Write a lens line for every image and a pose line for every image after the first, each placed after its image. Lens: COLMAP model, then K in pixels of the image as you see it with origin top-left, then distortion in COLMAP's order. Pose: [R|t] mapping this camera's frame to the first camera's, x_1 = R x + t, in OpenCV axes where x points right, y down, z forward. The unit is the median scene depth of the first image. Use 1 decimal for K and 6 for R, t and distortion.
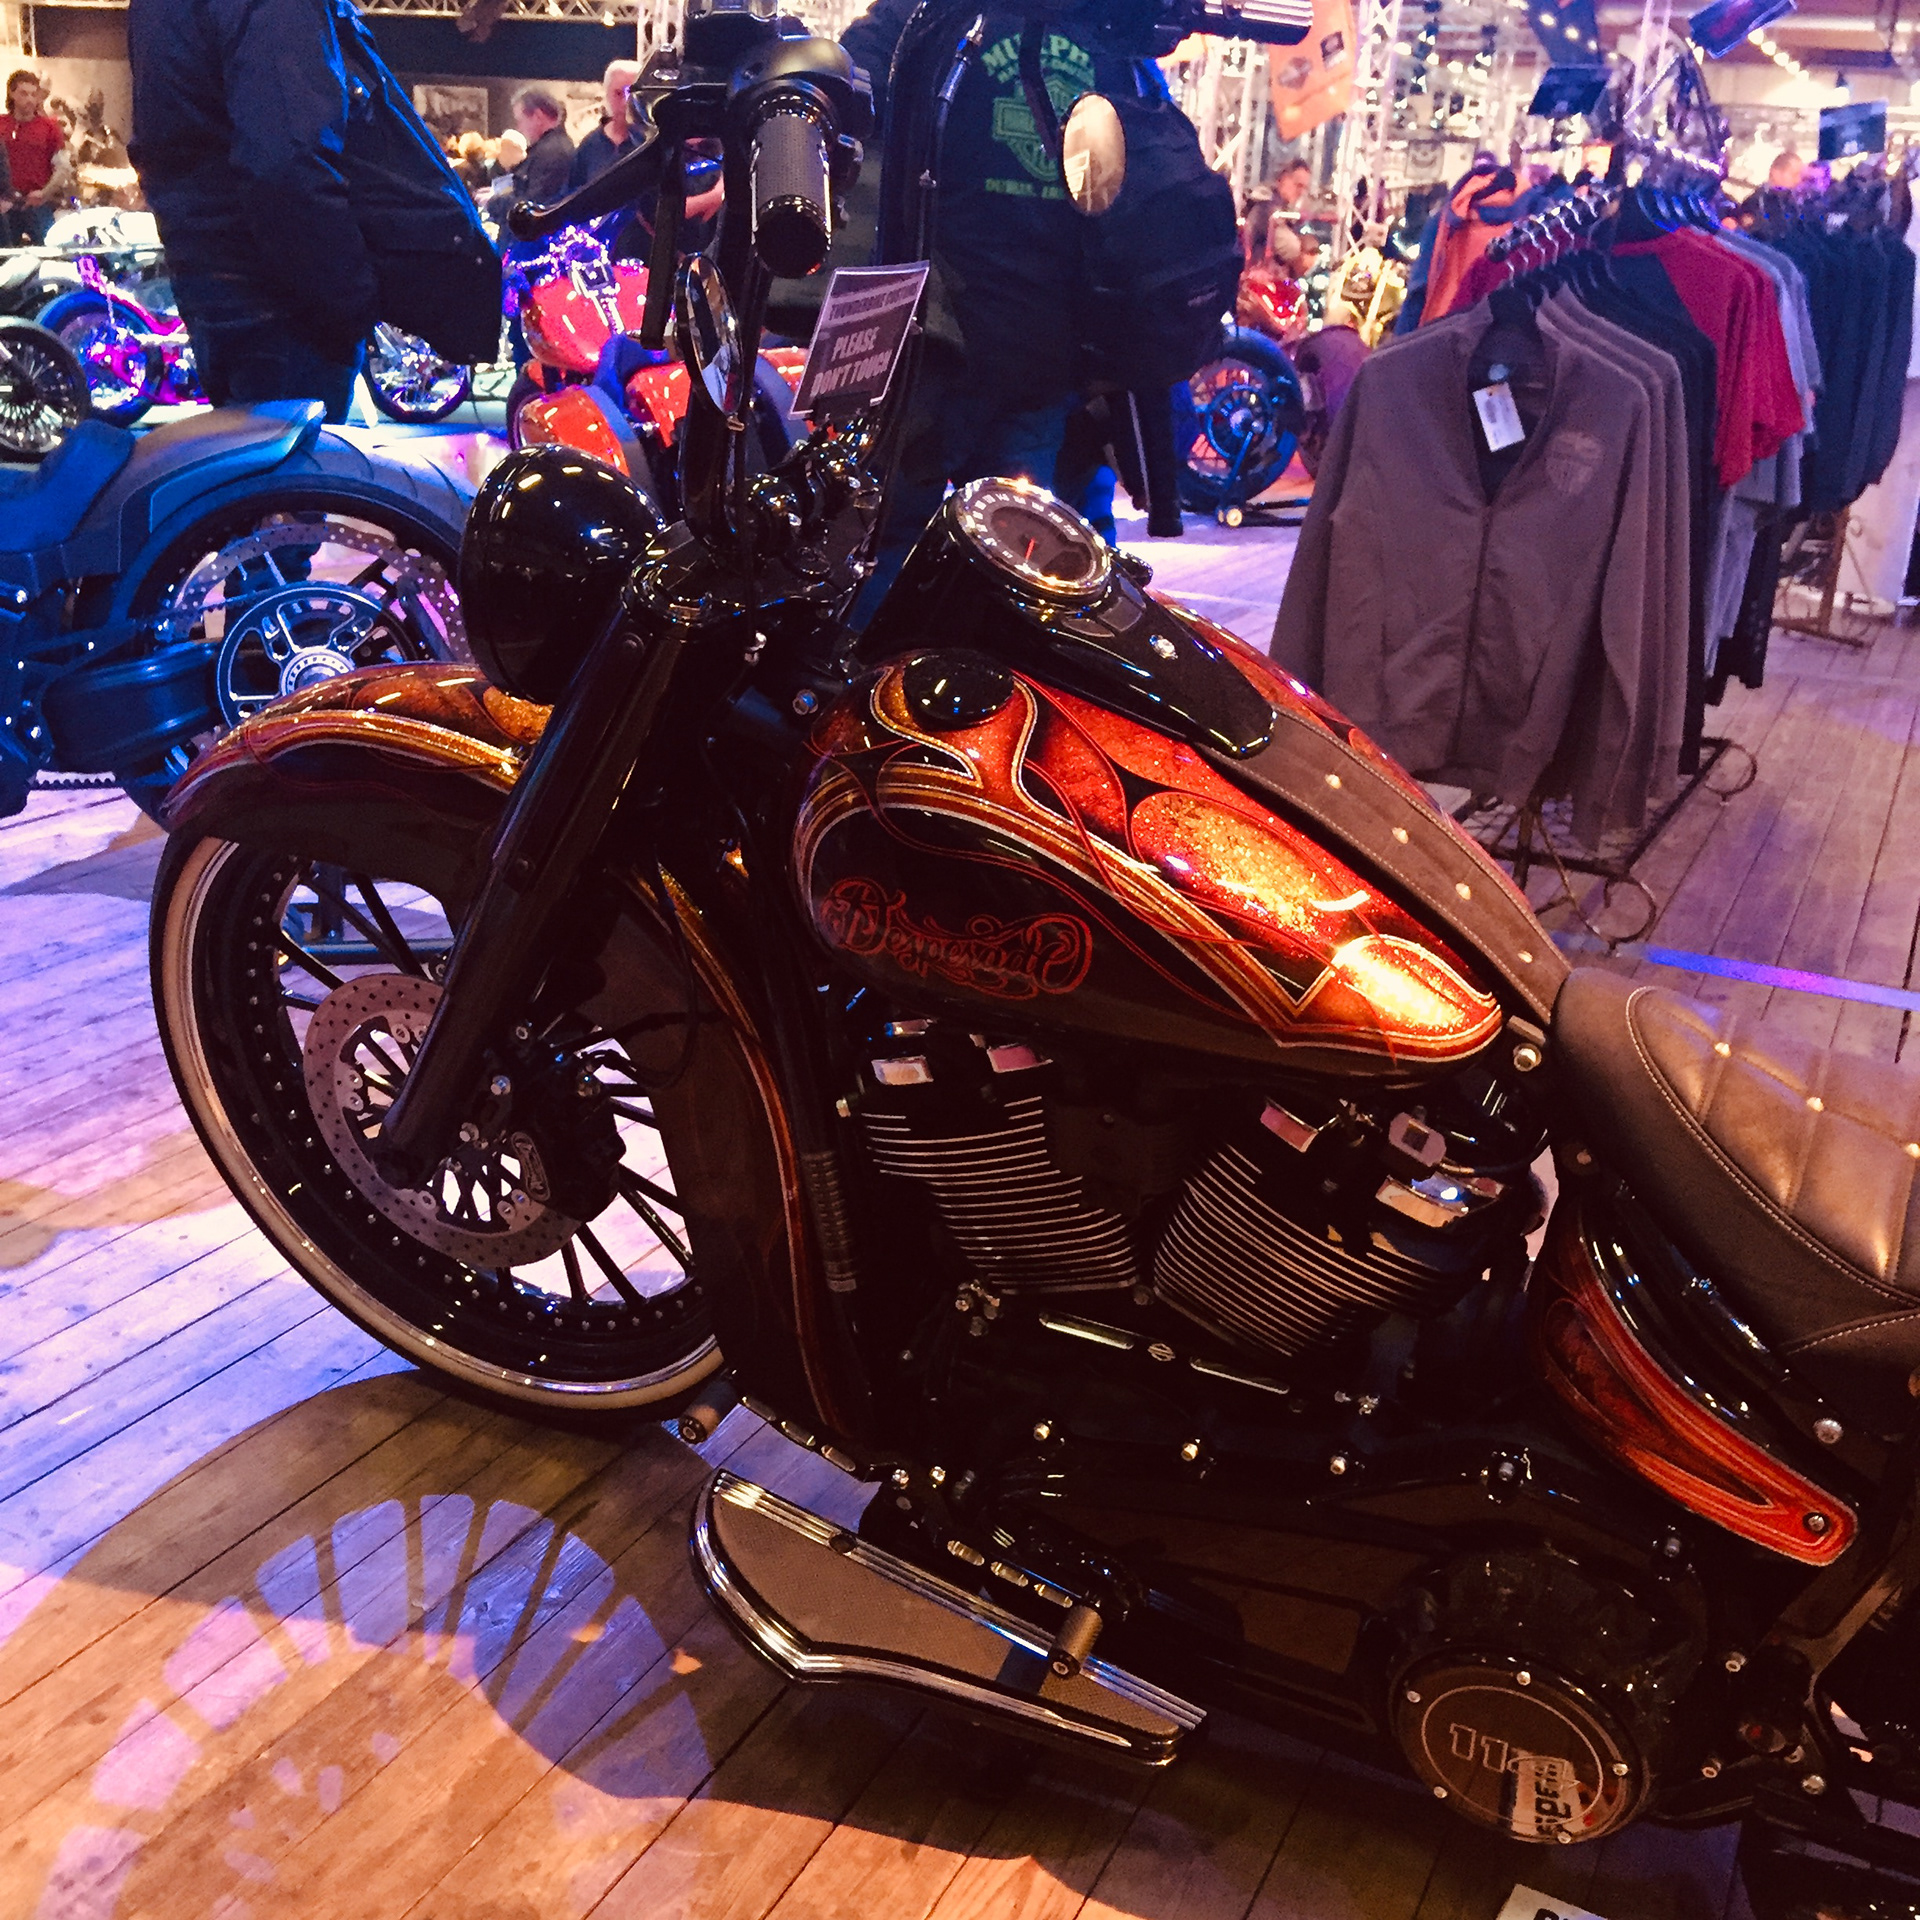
lens RADIAL K [[2109.9, 0, 960.0], [0, 2109.9, 960.0], [0, 0, 1]] dist [-0.001433, -0.000054]
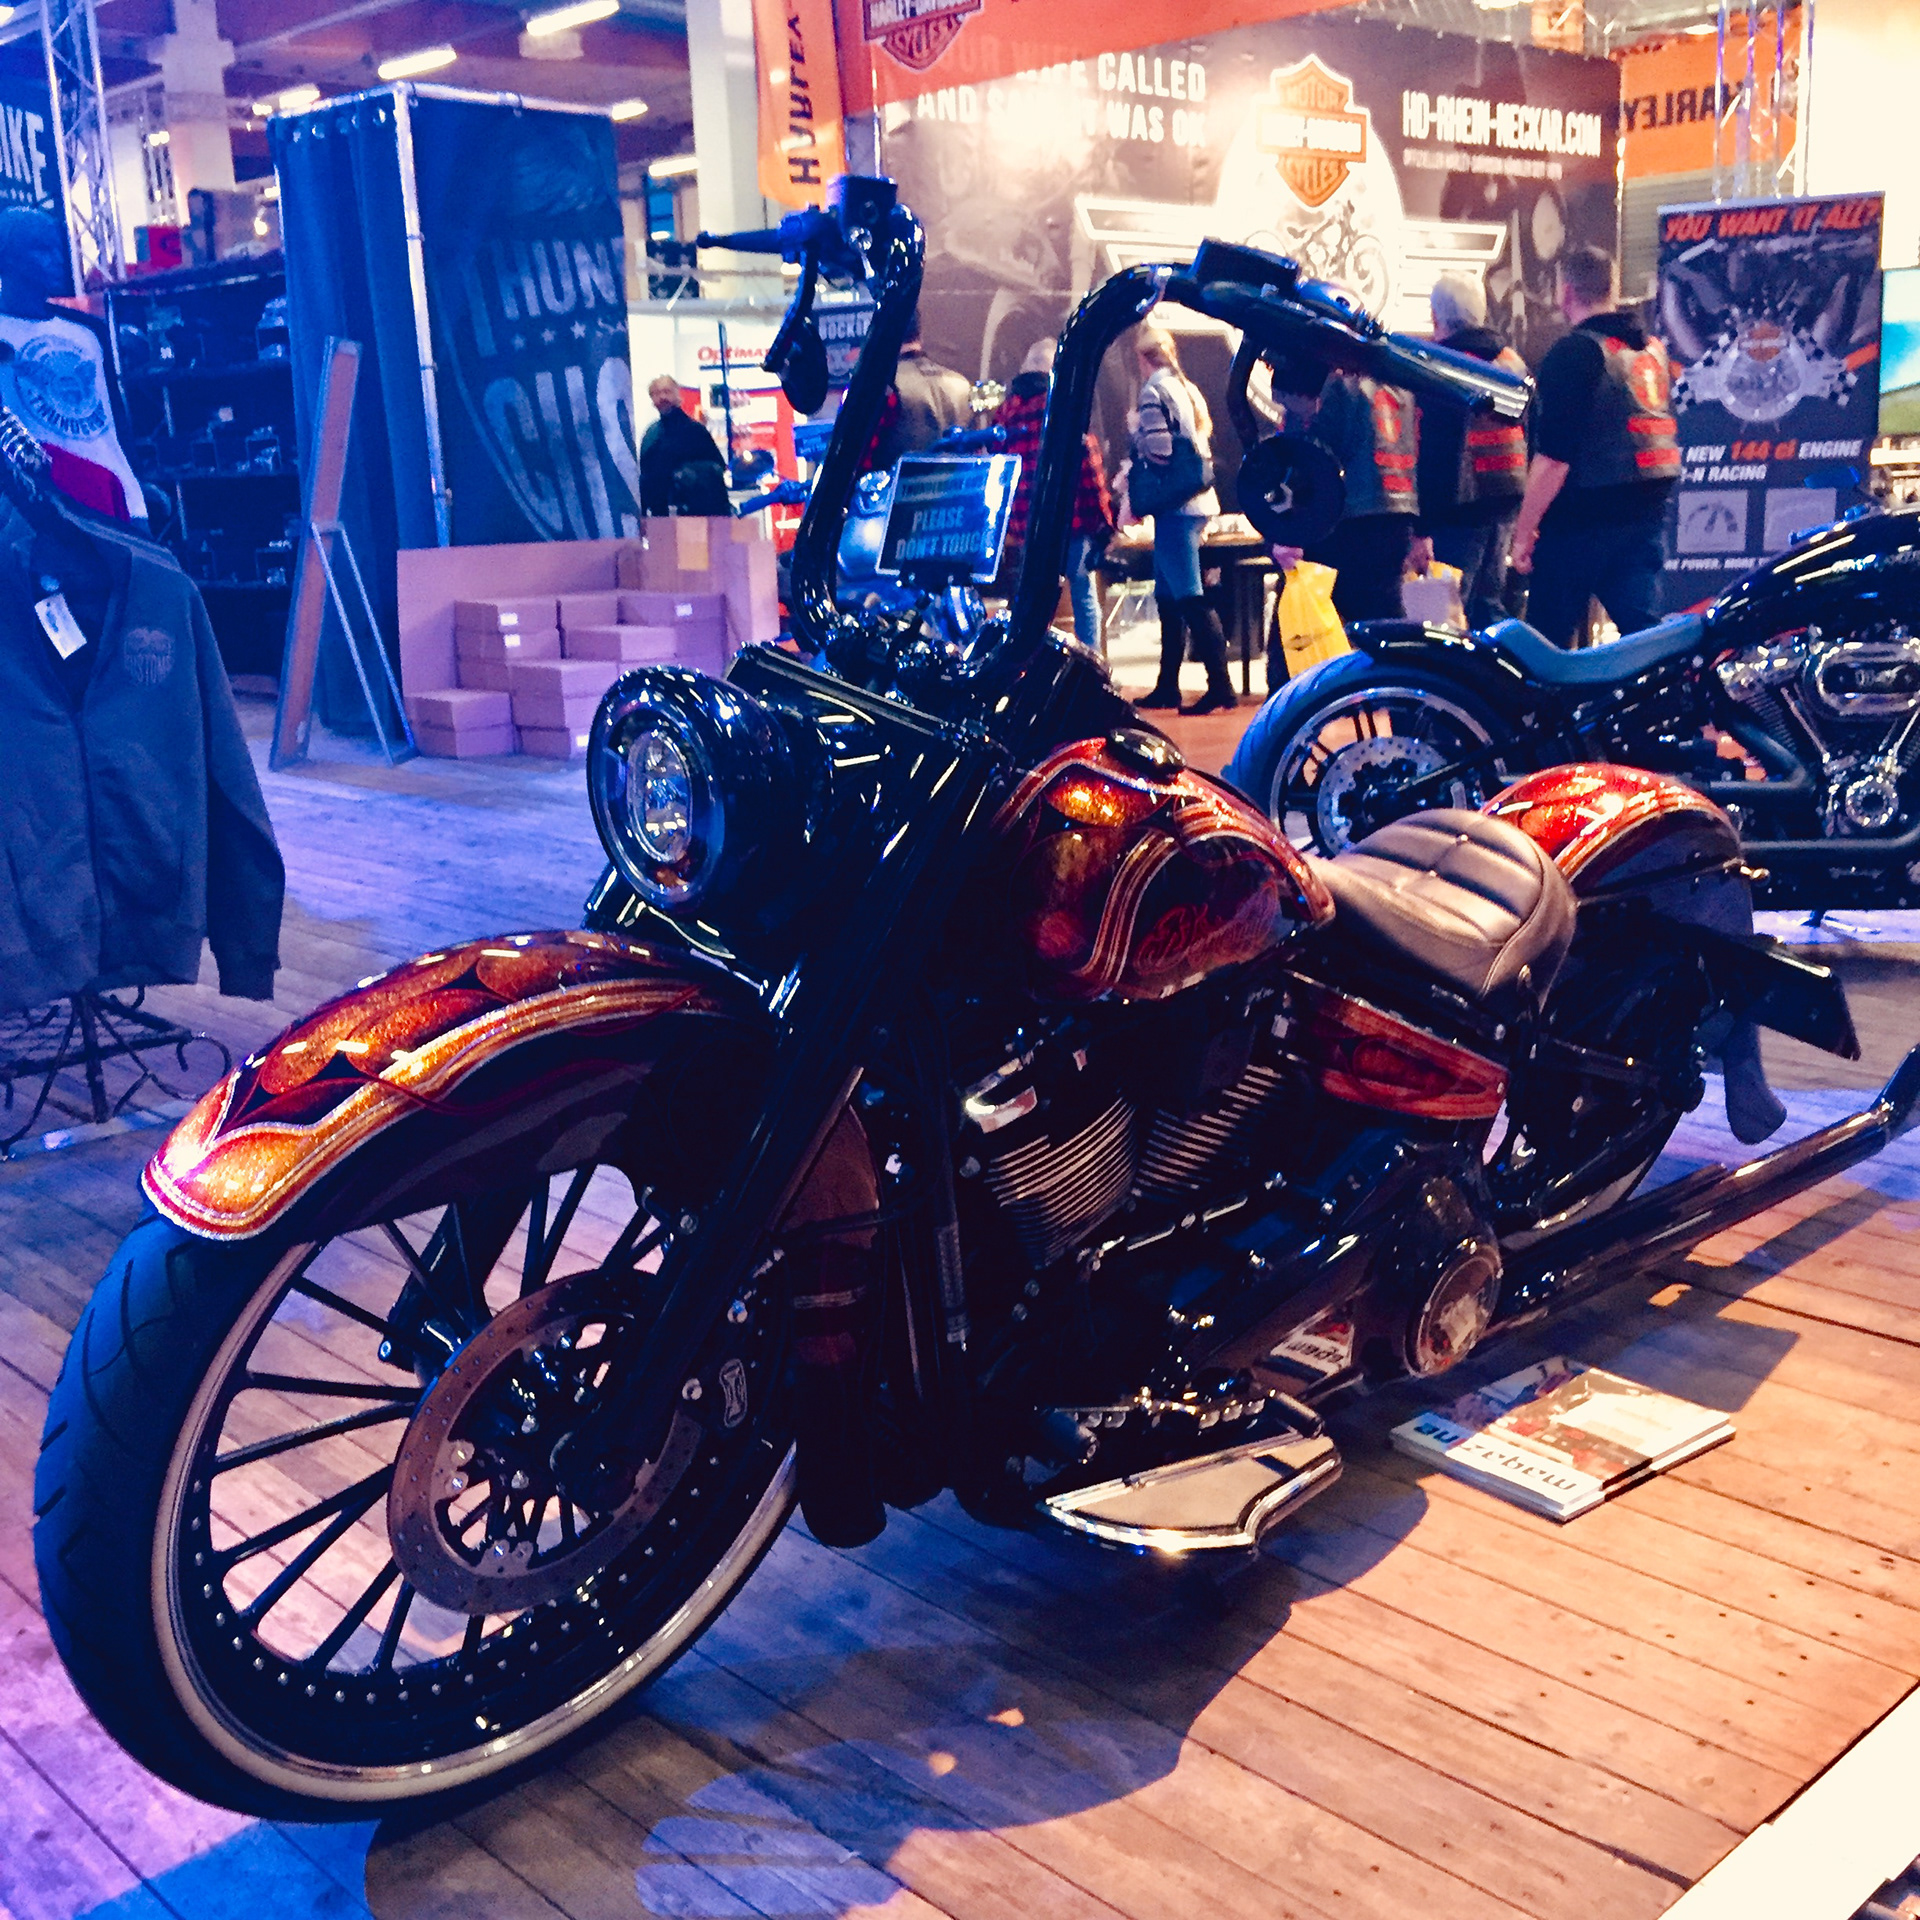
lens RADIAL K [[2109.9, 0, 960.0], [0, 2109.9, 960.0], [0, 0, 1]] dist [-0.001433, -0.000054]
pose [[0.342741, -0.259506, 0.902876, -1.078736], [0.343279, 0.929223, 0.136766, -0.196444], [-0.874464, 0.263063, 0.407566, 0.506187]]
